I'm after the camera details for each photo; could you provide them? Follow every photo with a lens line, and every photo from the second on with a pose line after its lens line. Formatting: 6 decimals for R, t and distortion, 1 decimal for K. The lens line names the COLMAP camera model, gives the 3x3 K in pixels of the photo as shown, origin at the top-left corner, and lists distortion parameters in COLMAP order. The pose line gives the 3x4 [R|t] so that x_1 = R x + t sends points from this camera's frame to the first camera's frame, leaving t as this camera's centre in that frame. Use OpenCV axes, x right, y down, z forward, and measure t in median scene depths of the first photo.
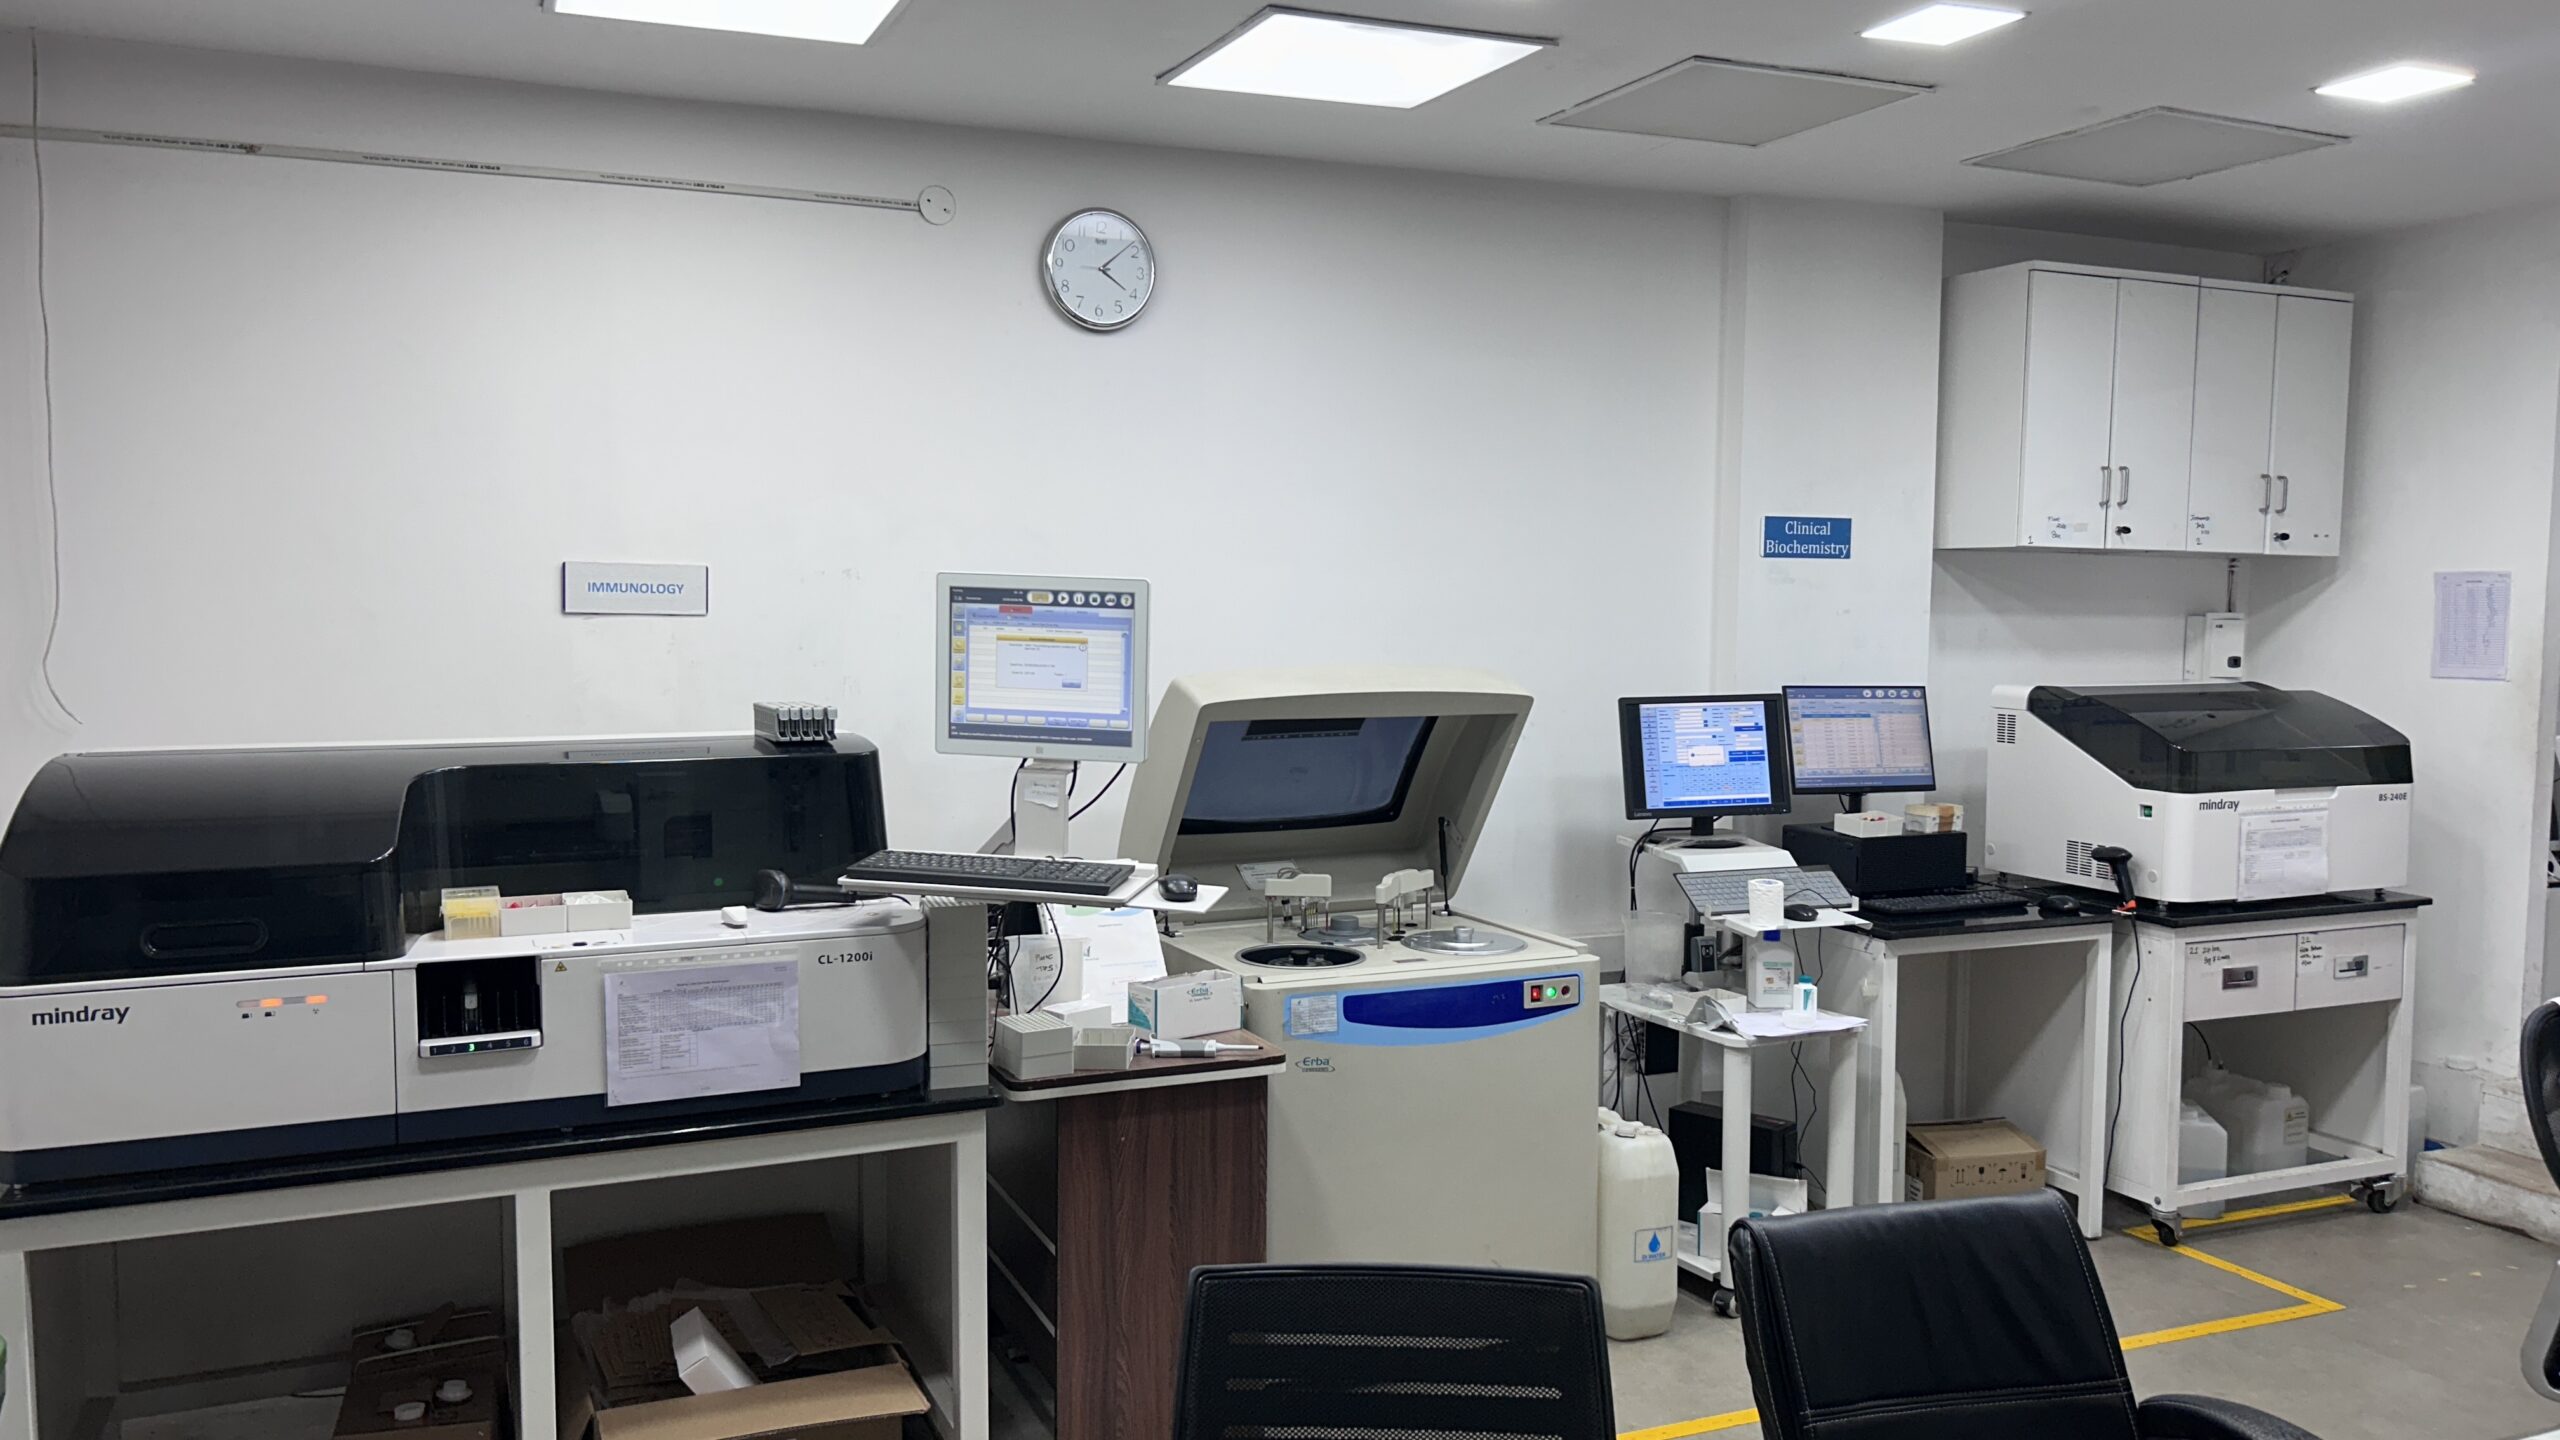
lens RADIAL K [[1939.6, 0, 1261.4], [0, 1939.6, 722.0], [0, 0, 1]] dist [0.044067, -0.012396]
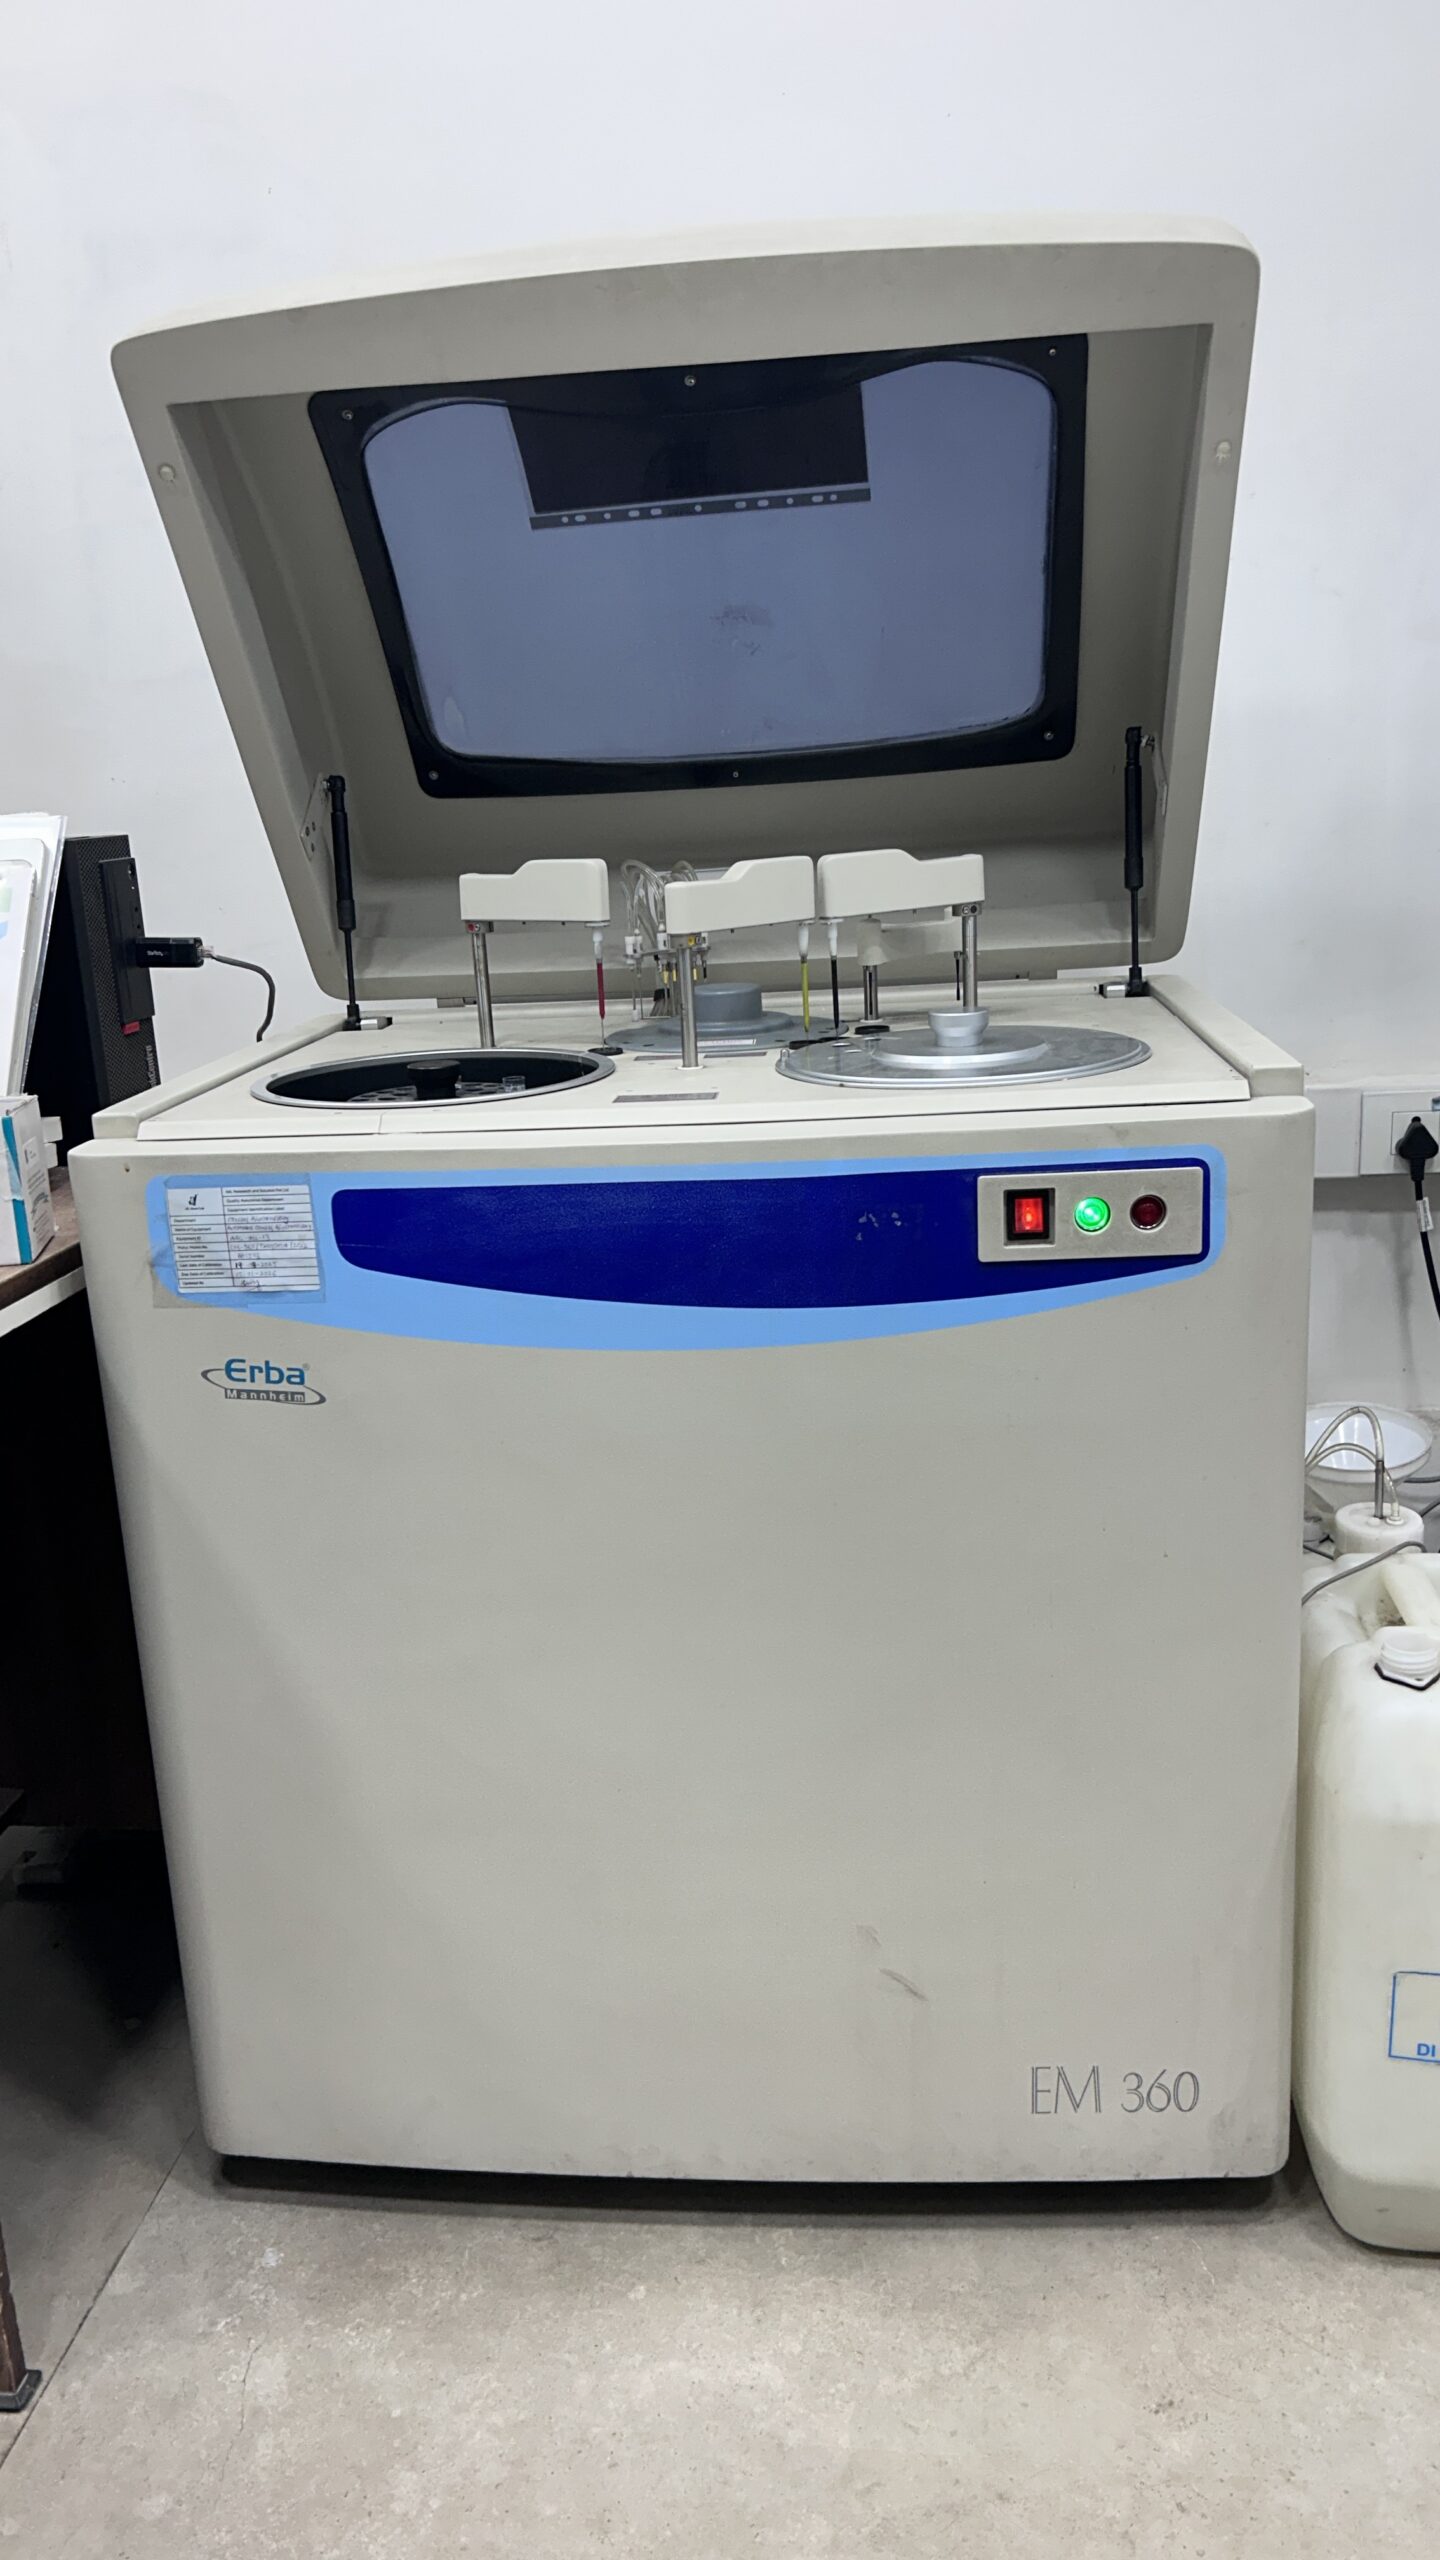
lens RADIAL K [[1939.6, 0, 723.8], [0, 1939.6, 1331.2], [0, 0, 1]] dist [0.044067, -0.012396]
pose [[0.854071, 0.090852, -0.512161, 0.254362], [0.025139, 0.976268, 0.215101, 0.088653], [0.519549, -0.196586, 0.831518, 0.702756]]
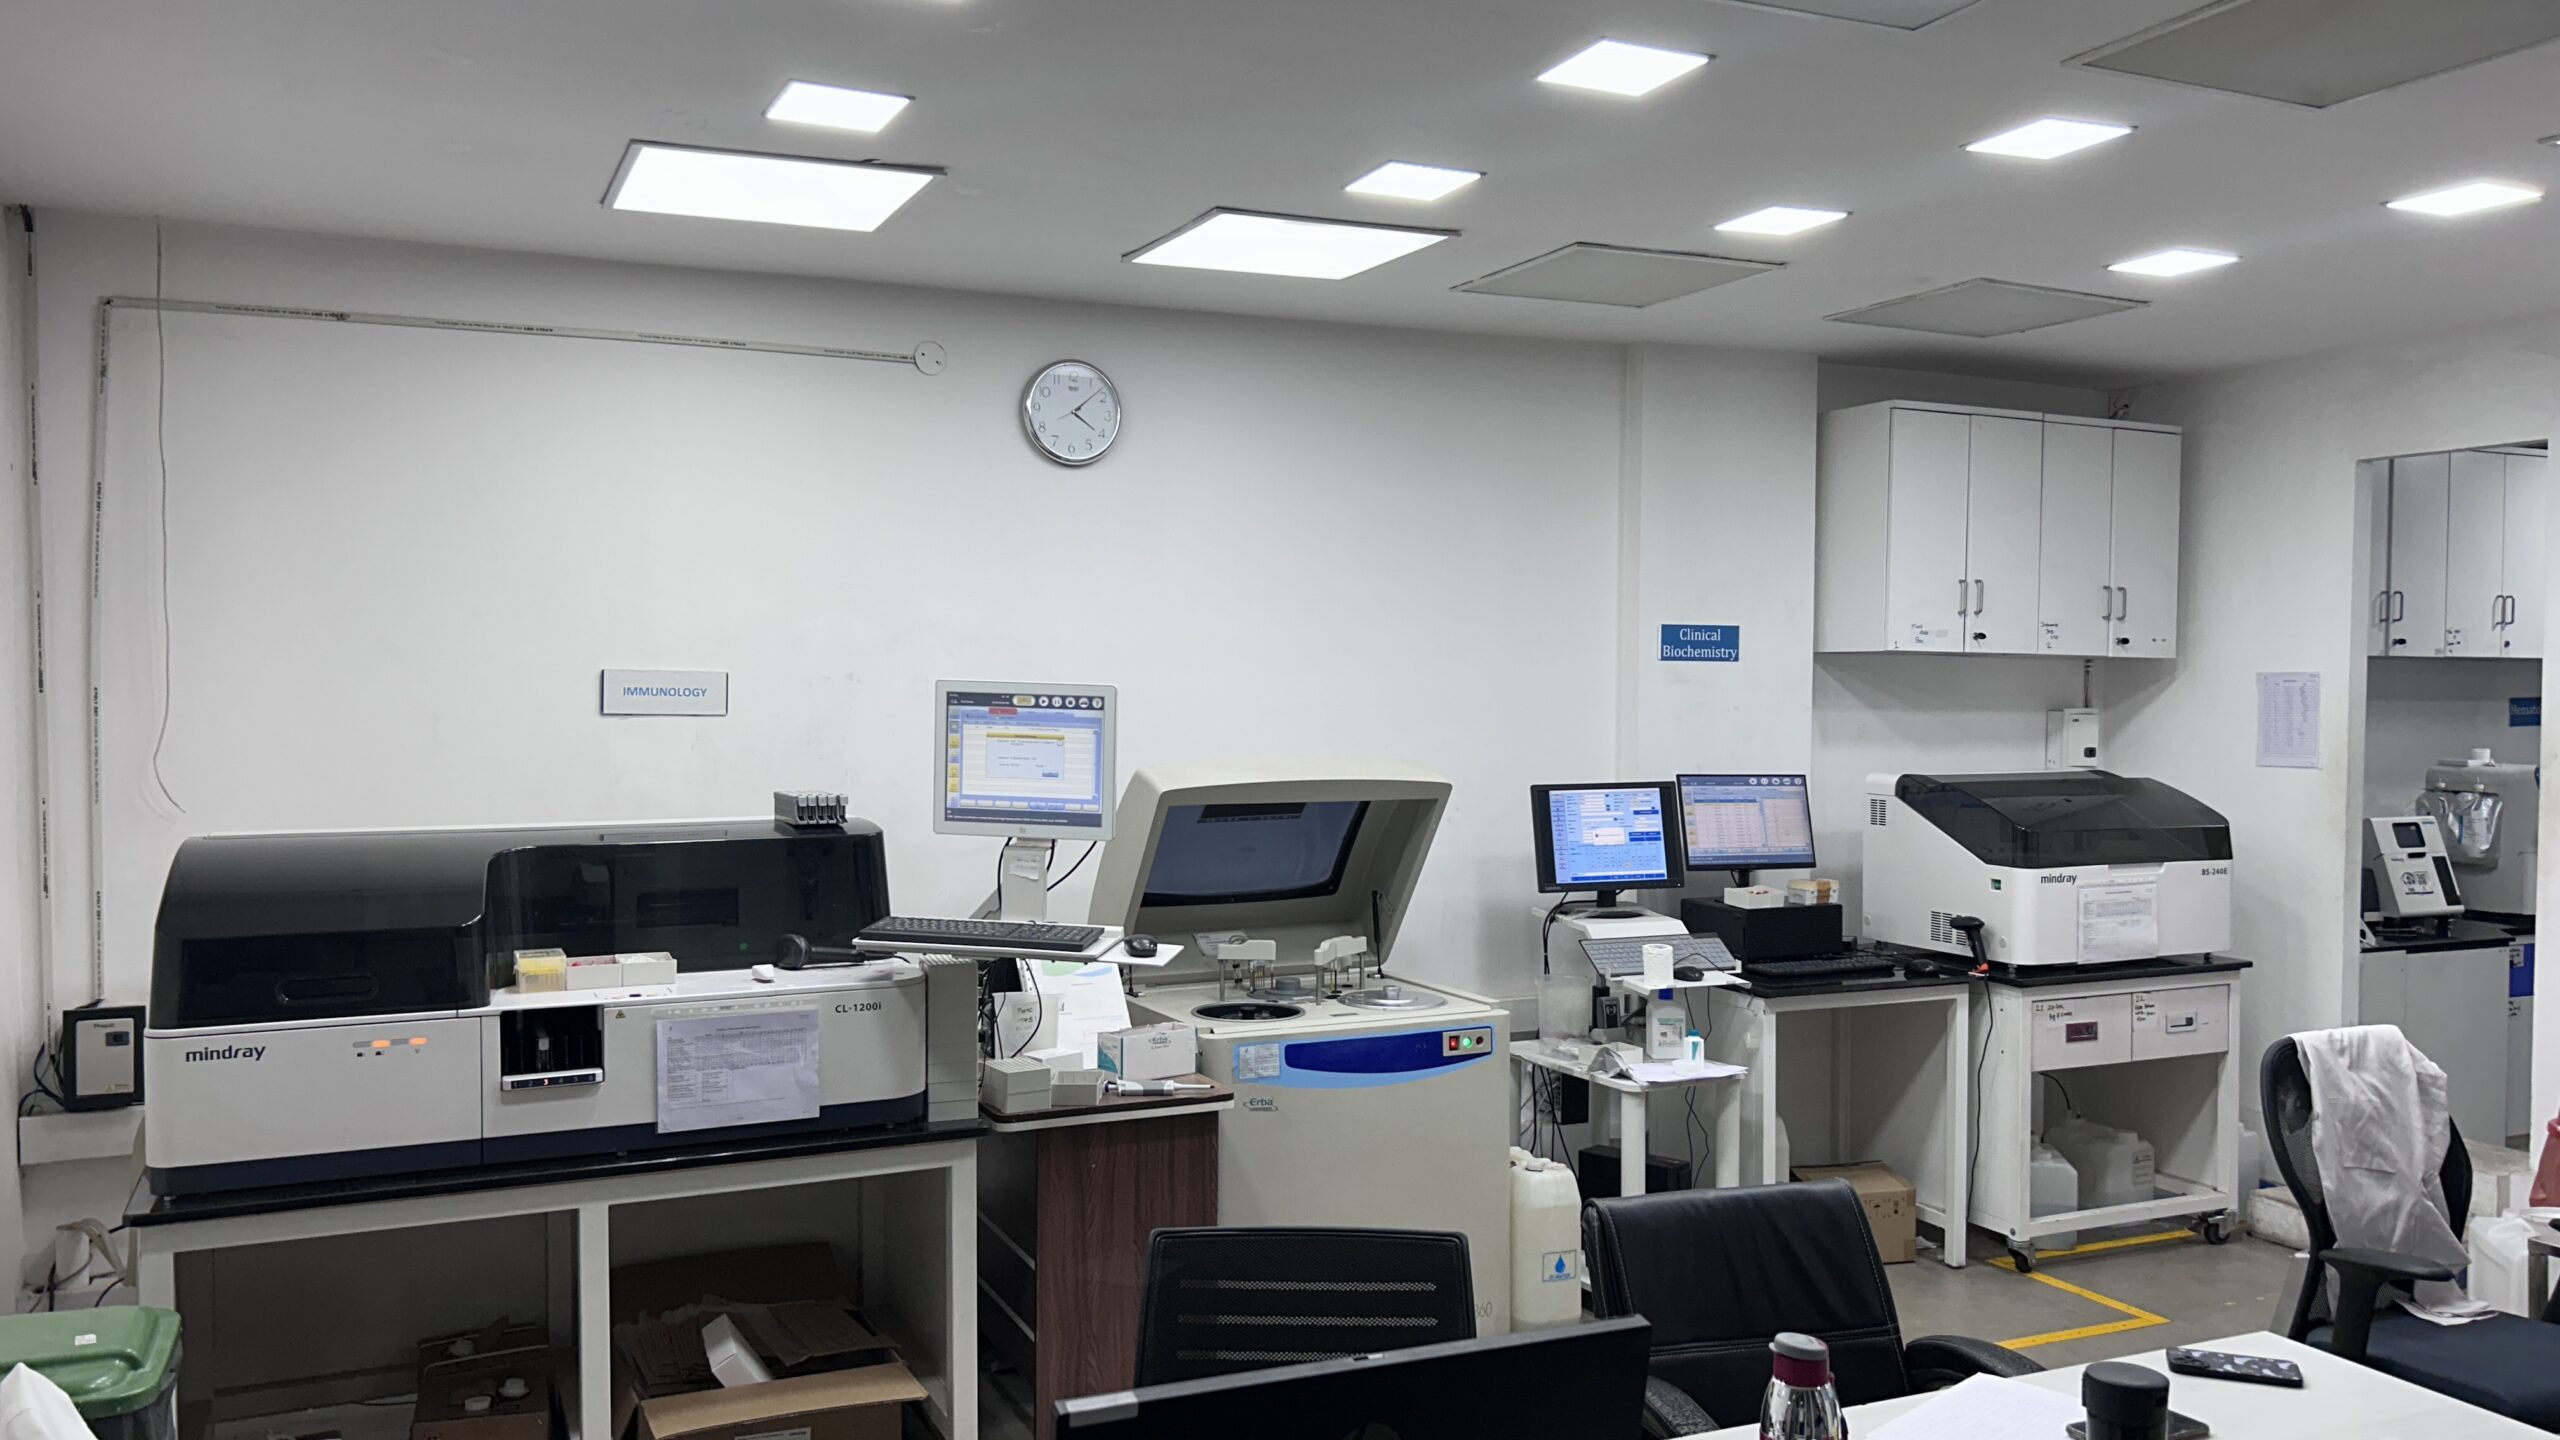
lens RADIAL K [[1939.6, 0, 1269.1], [0, 1939.6, 728.6], [0, 0, 1]] dist [0.044067, -0.012396]
pose [[0.999733, -0.002518, 0.022964, 0.006475], [0.003510, 0.999058, -0.043264, 0.003439], [-0.022833, 0.043333, 0.998800, -0.147916]]
